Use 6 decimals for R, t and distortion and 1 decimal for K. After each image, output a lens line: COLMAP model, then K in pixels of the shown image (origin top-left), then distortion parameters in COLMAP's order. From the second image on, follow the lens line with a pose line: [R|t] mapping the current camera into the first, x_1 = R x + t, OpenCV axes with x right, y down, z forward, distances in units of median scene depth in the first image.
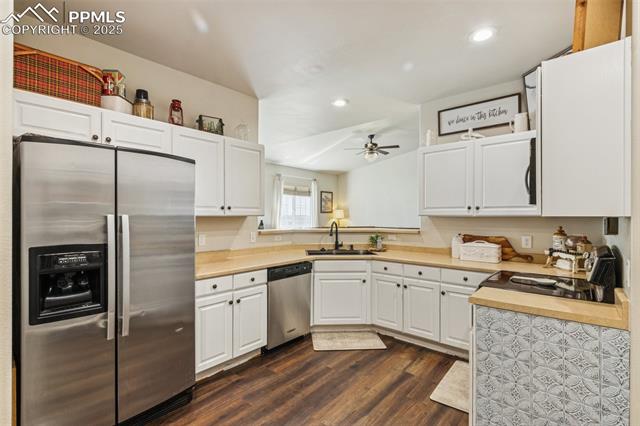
lens RADIAL K [[301.9, 0, 310.8], [0, 301.9, 208.5], [0, 0, 1]] dist [-0.000726, 0.000227]
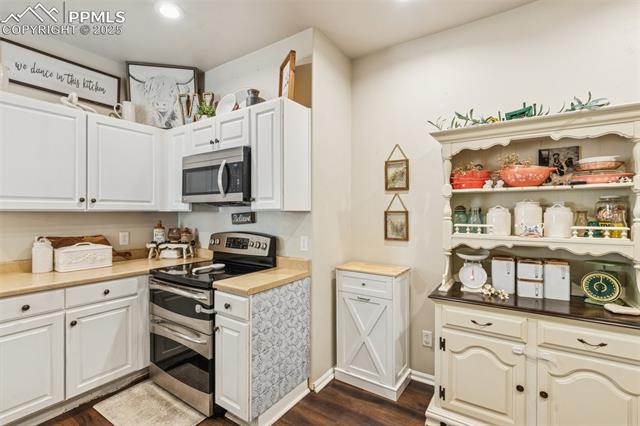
lens RADIAL K [[301.9, 0, 310.8], [0, 301.9, 208.5], [0, 0, 1]] dist [-0.000726, 0.000227]
pose [[-0.122219, 0.010765, 0.992445, -0.301295], [-0.021369, 0.999681, -0.013475, 0.017295], [-0.992273, -0.022854, -0.121950, 0.540923]]
